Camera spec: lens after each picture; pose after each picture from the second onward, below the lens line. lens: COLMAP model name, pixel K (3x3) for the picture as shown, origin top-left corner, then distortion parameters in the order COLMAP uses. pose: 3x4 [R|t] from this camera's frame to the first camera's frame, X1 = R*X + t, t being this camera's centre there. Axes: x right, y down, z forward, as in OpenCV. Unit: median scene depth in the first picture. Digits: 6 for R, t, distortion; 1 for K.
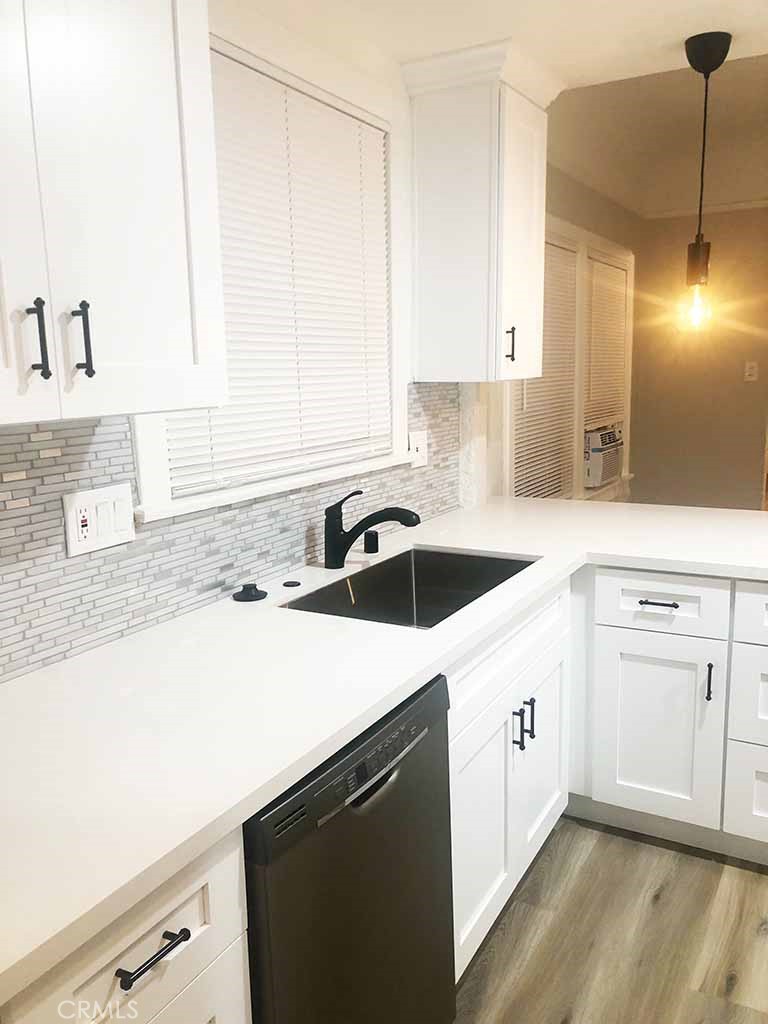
lens RADIAL K [[831.3, 0, 384.0], [0, 831.3, 512.0], [0, 0, 1]] dist [0.002458, -0.002036]
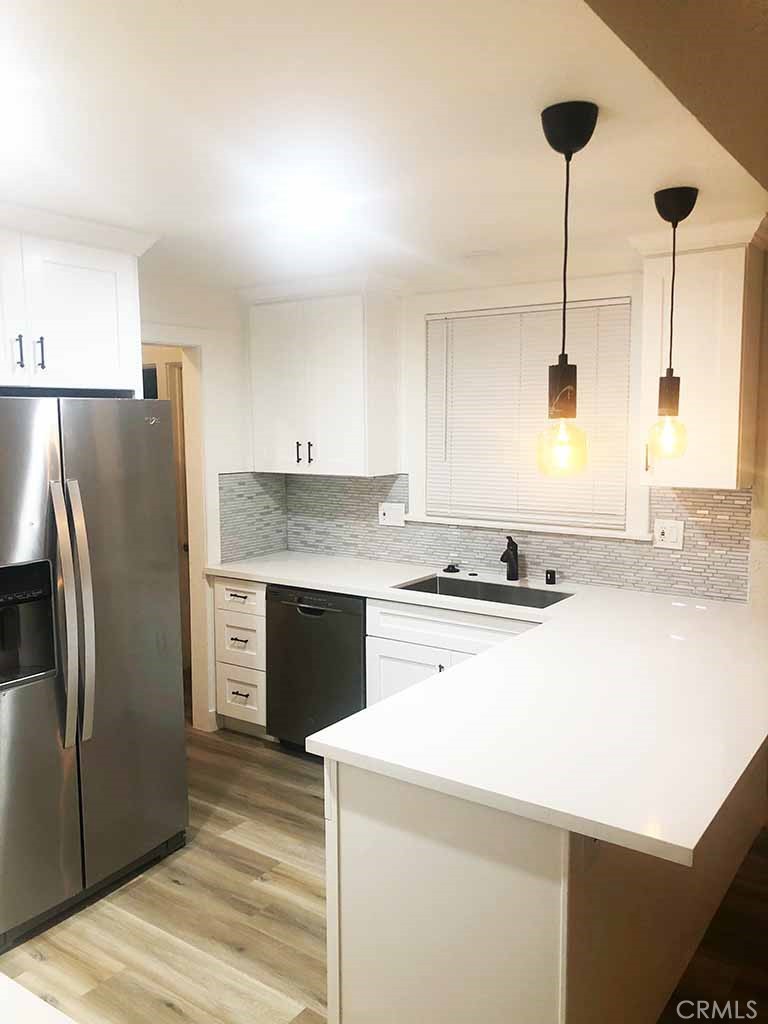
lens RADIAL K [[831.3, 0, 384.0], [0, 831.3, 512.0], [0, 0, 1]] dist [0.002458, -0.002036]
pose [[-0.098445, 0.140823, -0.985128, 2.103317], [-0.159571, 0.974893, 0.155306, -0.376904], [0.982266, 0.172487, -0.073503, 1.082422]]
